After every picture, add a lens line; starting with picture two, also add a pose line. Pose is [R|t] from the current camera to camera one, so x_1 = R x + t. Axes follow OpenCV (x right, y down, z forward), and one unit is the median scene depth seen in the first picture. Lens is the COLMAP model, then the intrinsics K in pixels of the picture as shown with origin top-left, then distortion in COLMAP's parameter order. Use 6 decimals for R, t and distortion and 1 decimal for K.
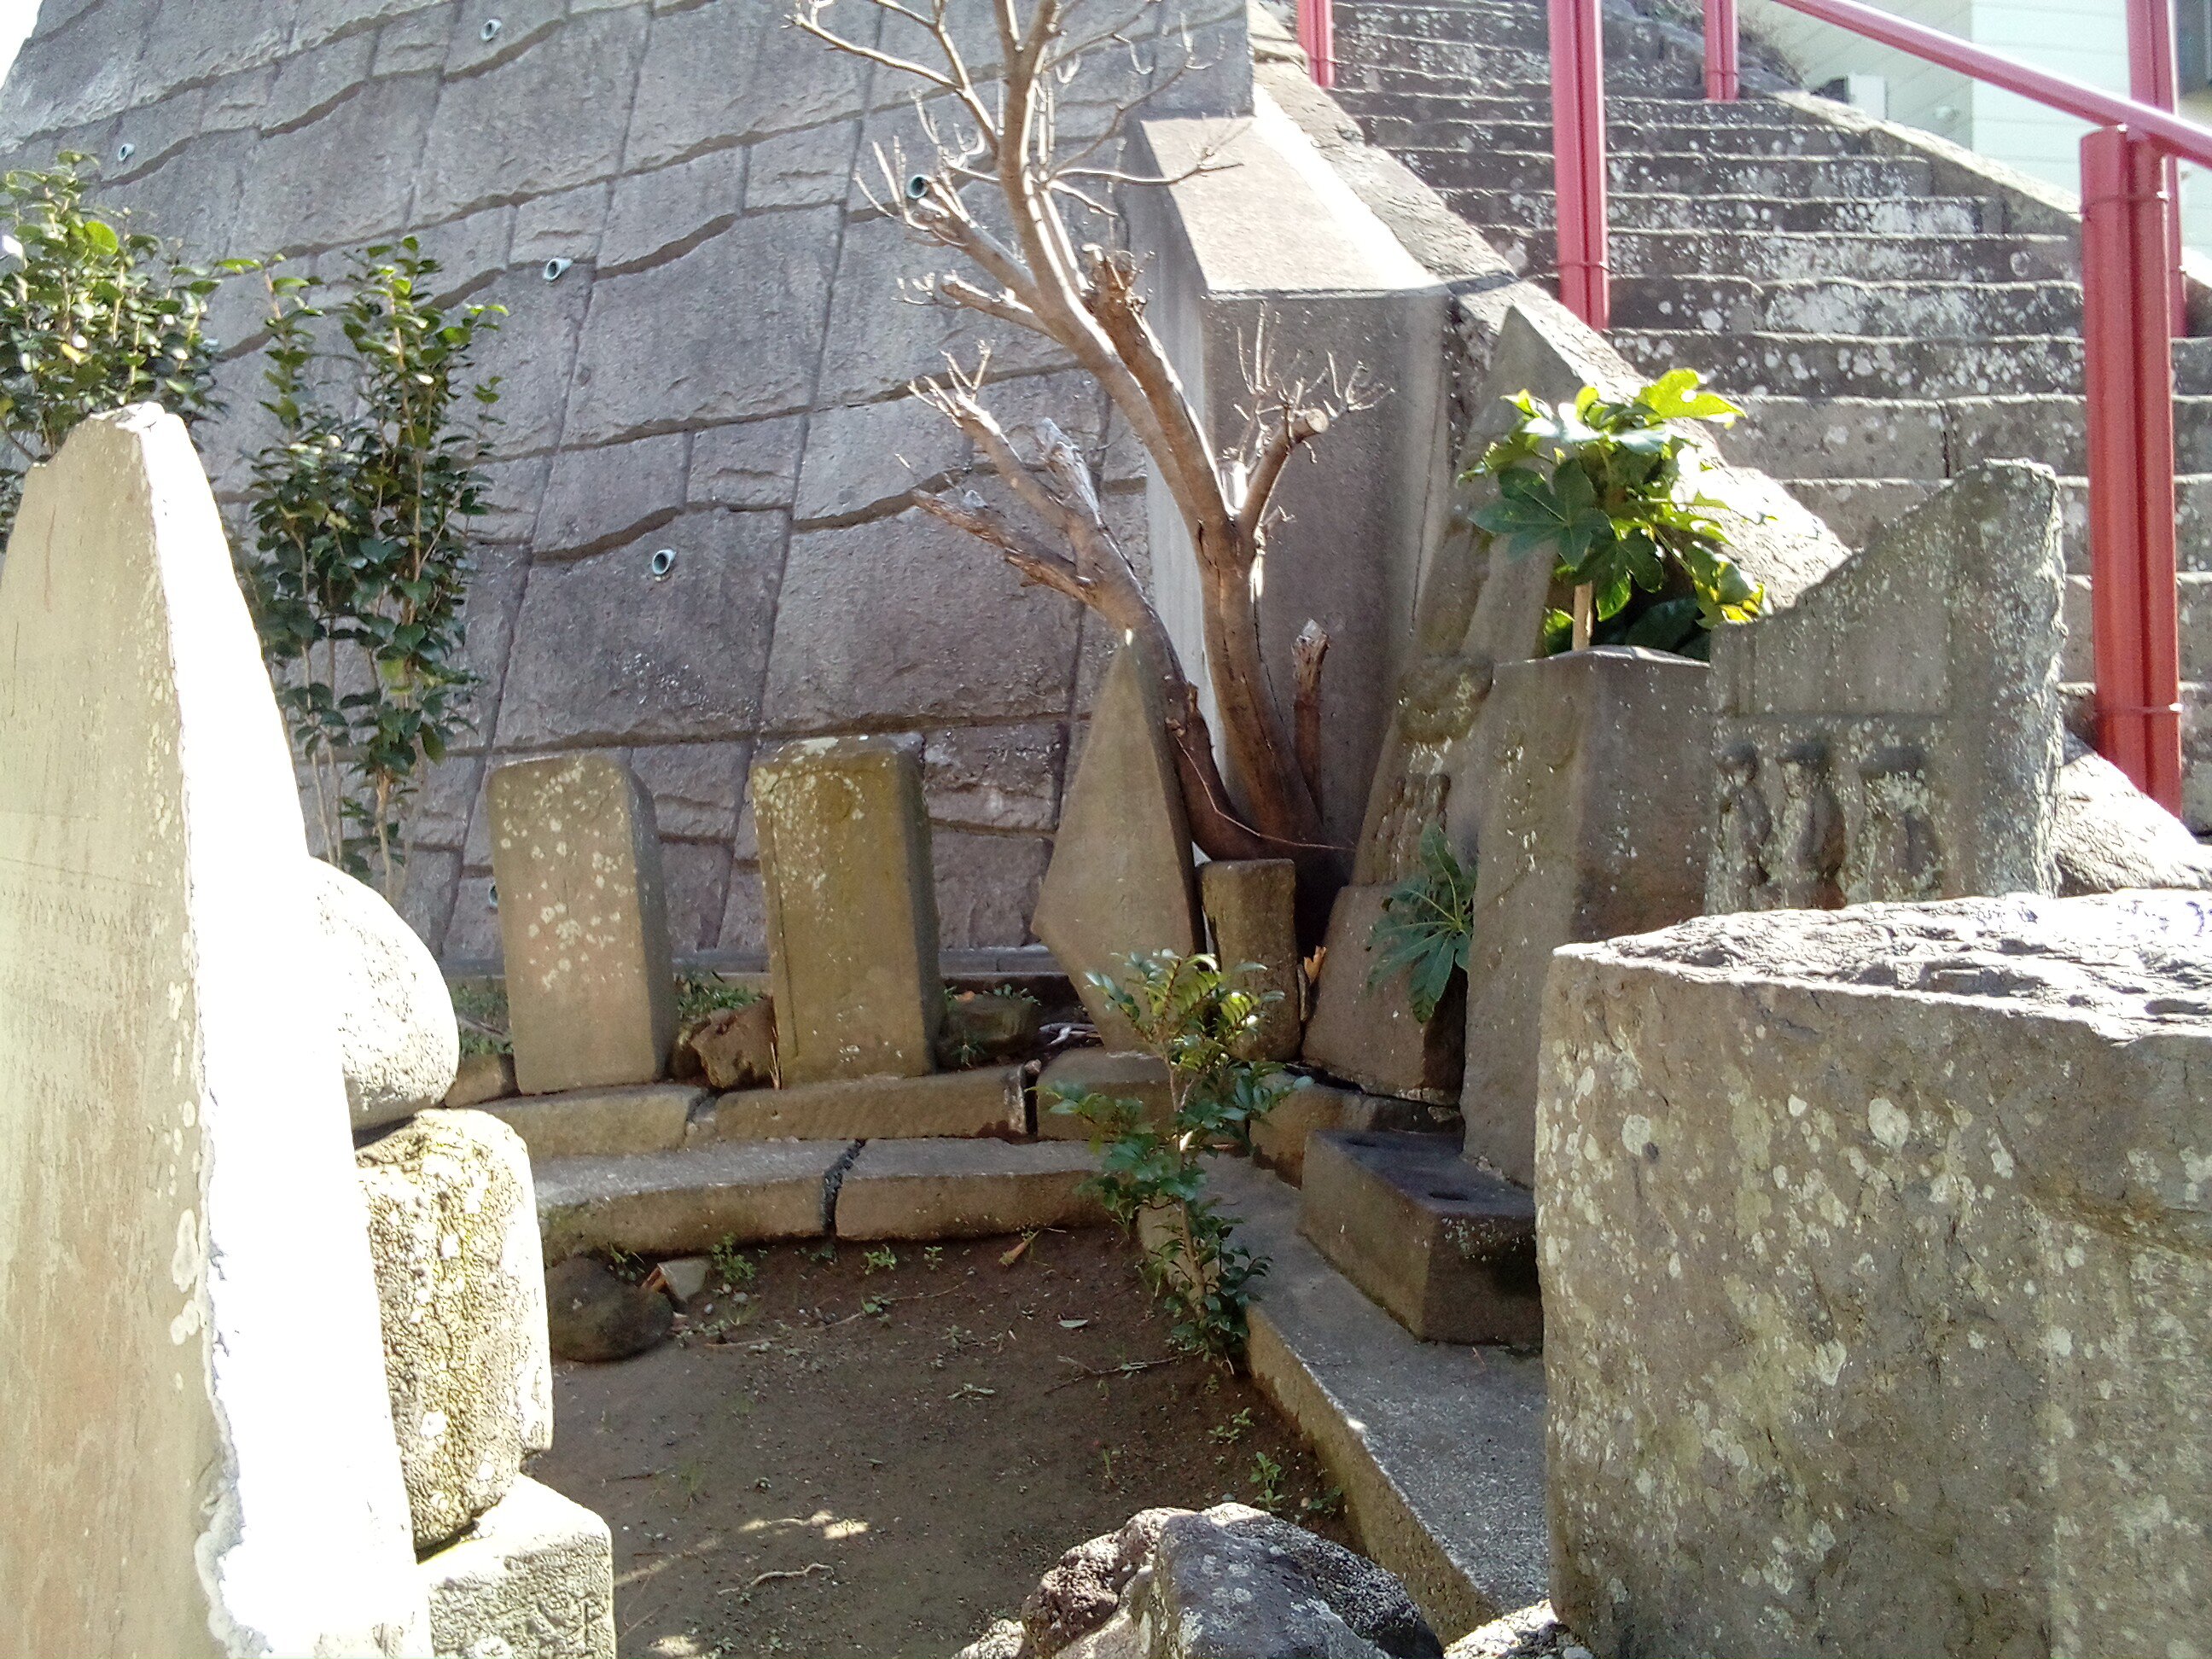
lens RADIAL K [[1831.4, 0, 1106.0], [0, 1831.4, 829.5], [0, 0, 1]] dist [0.093242, -0.144132]
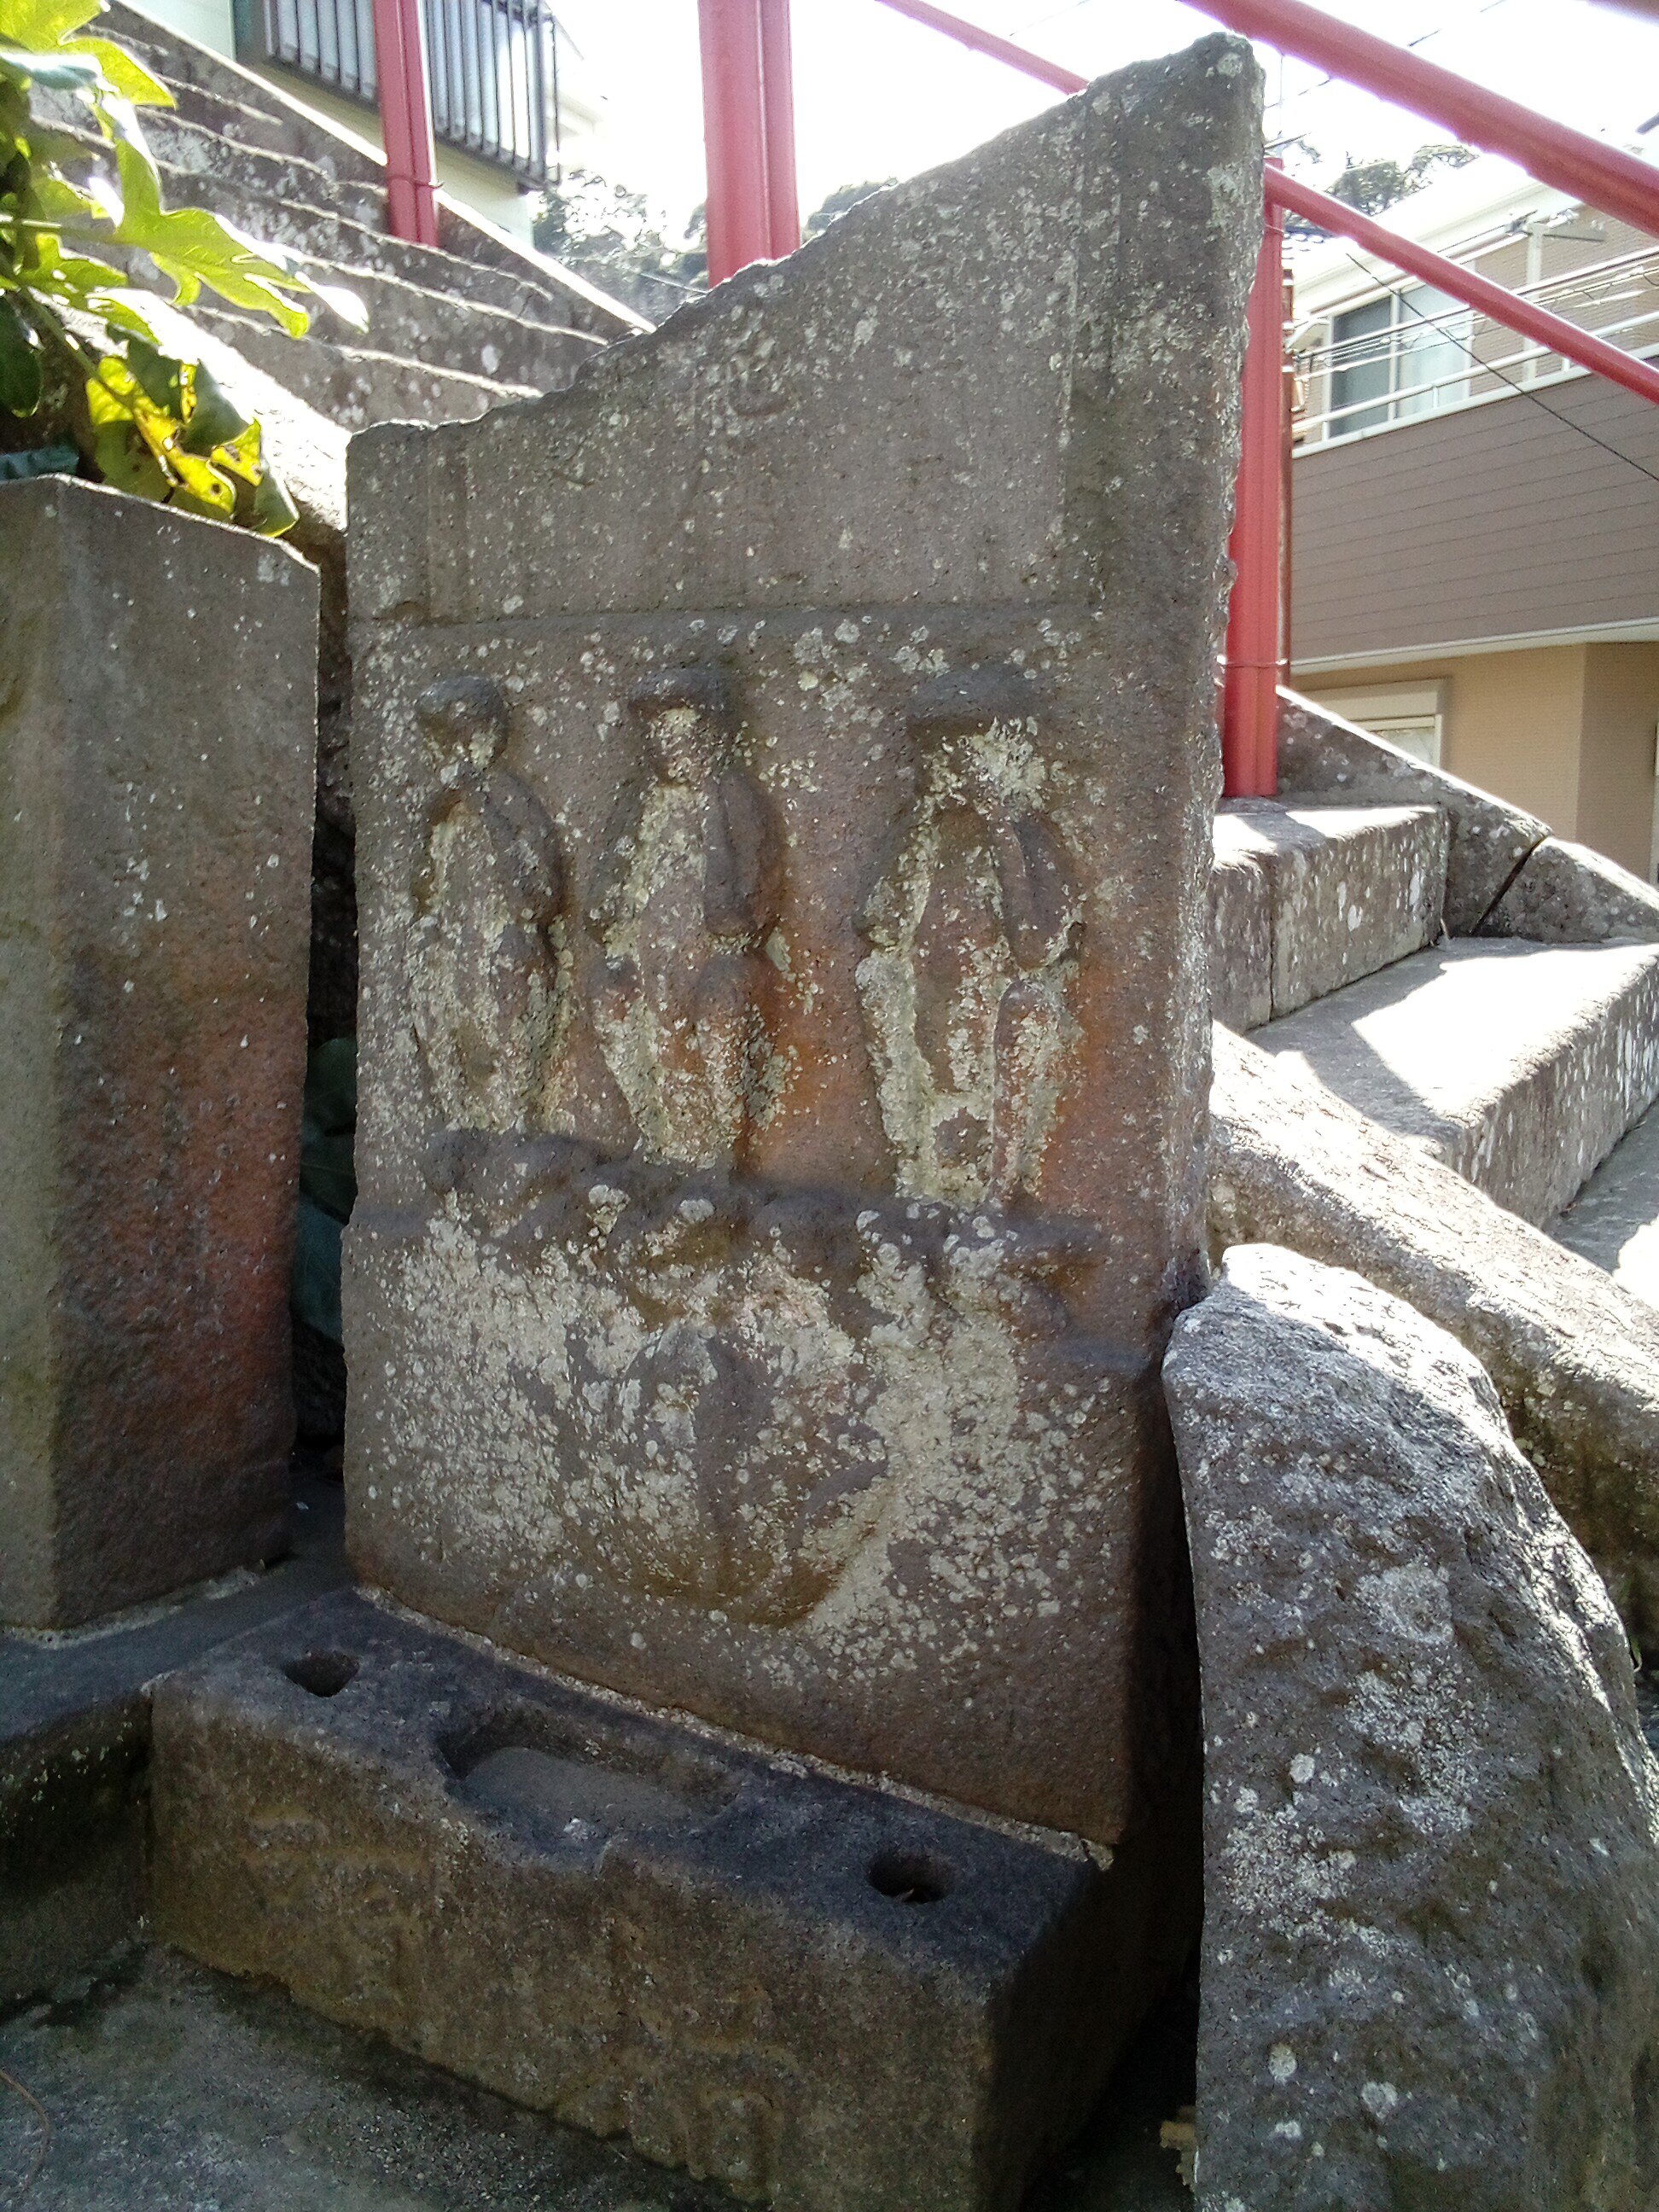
lens RADIAL K [[1831.4, 0, 829.5], [0, 1831.4, 1106.0], [0, 0, 1]] dist [0.093242, -0.144132]
pose [[0.644318, -0.119882, 0.755303, 0.015085], [0.025346, 0.990442, 0.135582, 0.001273], [-0.764337, -0.068214, 0.641198, 0.394324]]
